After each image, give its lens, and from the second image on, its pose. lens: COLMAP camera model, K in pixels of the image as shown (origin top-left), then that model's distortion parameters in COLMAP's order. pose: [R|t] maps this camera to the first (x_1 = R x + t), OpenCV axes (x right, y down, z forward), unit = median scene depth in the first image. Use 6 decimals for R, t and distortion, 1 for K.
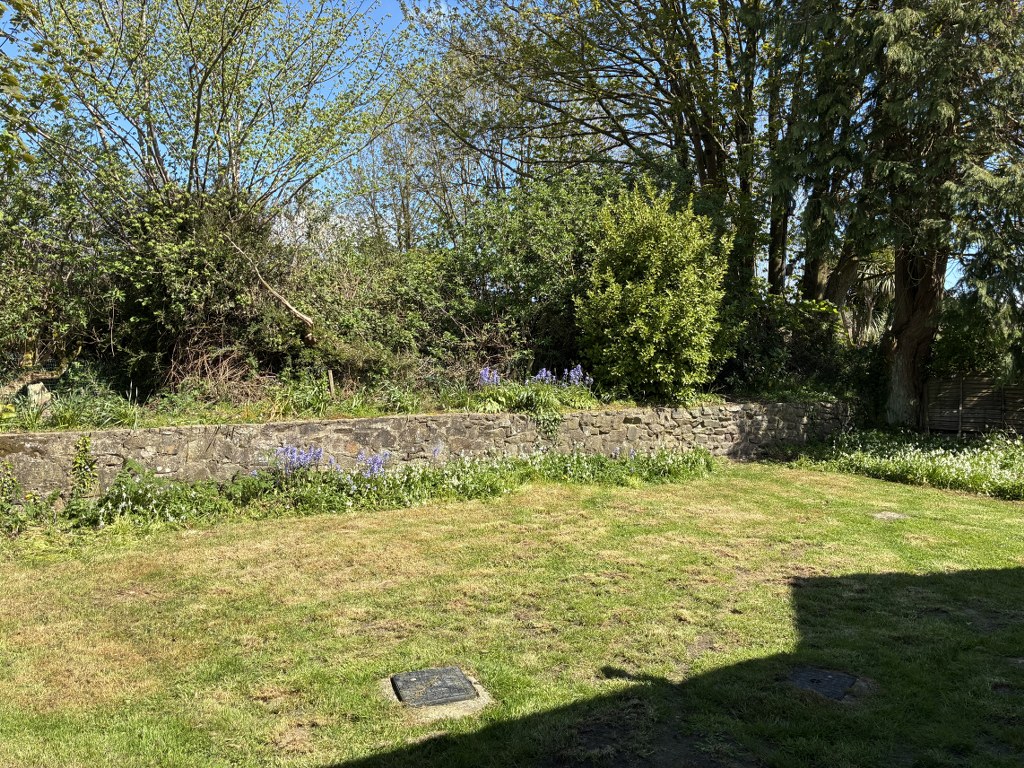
lens RADIAL K [[774.9, 0, 512.0], [0, 774.9, 384.0], [0, 0, 1]] dist [0.054037, -0.075641]
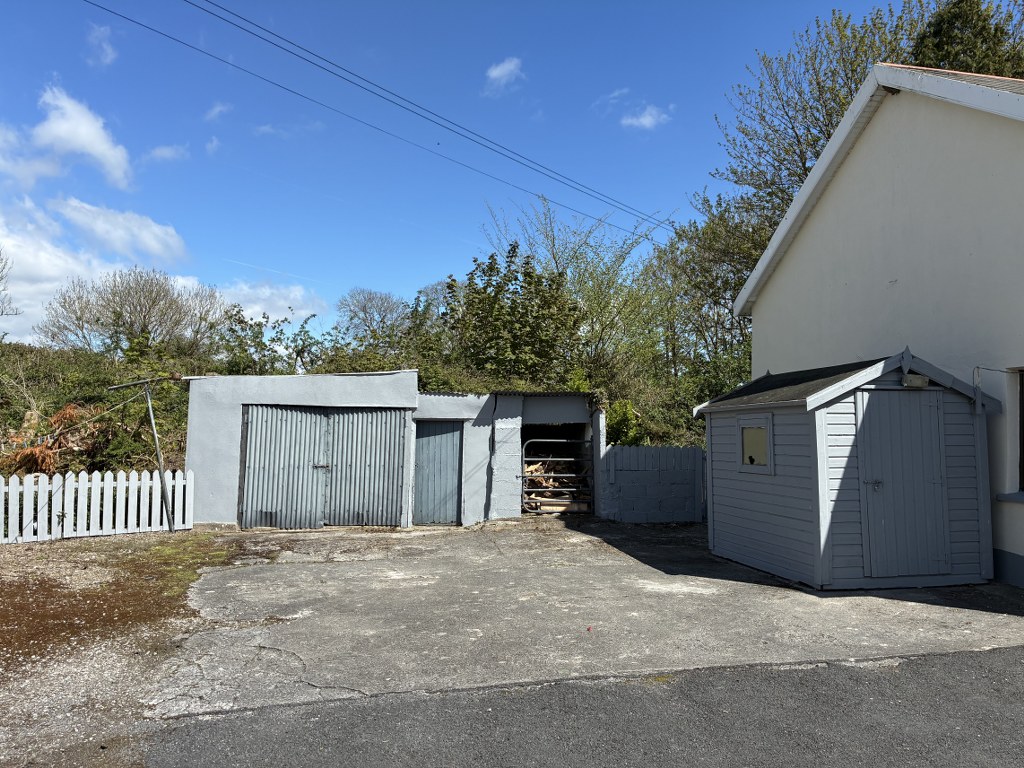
lens RADIAL K [[774.9, 0, 512.0], [0, 774.9, 384.0], [0, 0, 1]] dist [0.054037, -0.075641]
pose [[0.945032, -0.018360, -0.326463, 0.127045], [-0.014394, 0.995119, -0.097631, 0.052129], [0.326662, 0.096964, 0.940154, -1.183725]]
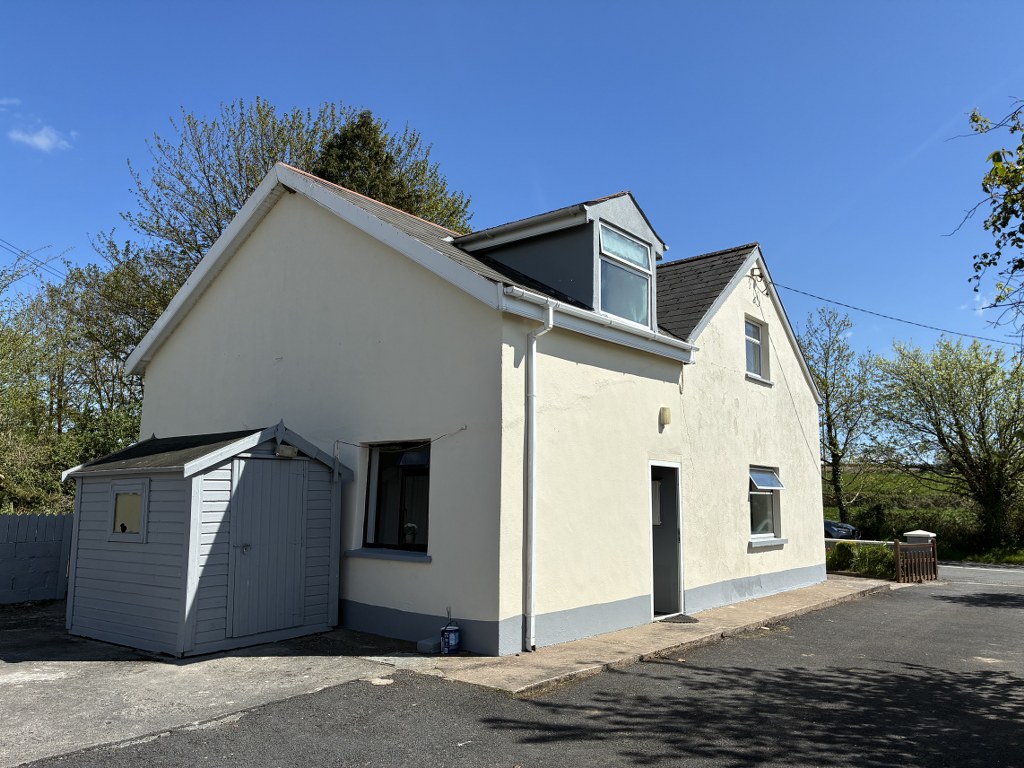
lens RADIAL K [[774.9, 0, 512.0], [0, 774.9, 384.0], [0, 0, 1]] dist [0.054037, -0.075641]
pose [[0.922445, 0.054185, 0.382309, 0.148170], [0.014987, 0.984335, -0.175670, 0.049476], [-0.385839, 0.167776, 0.907182, -1.210201]]
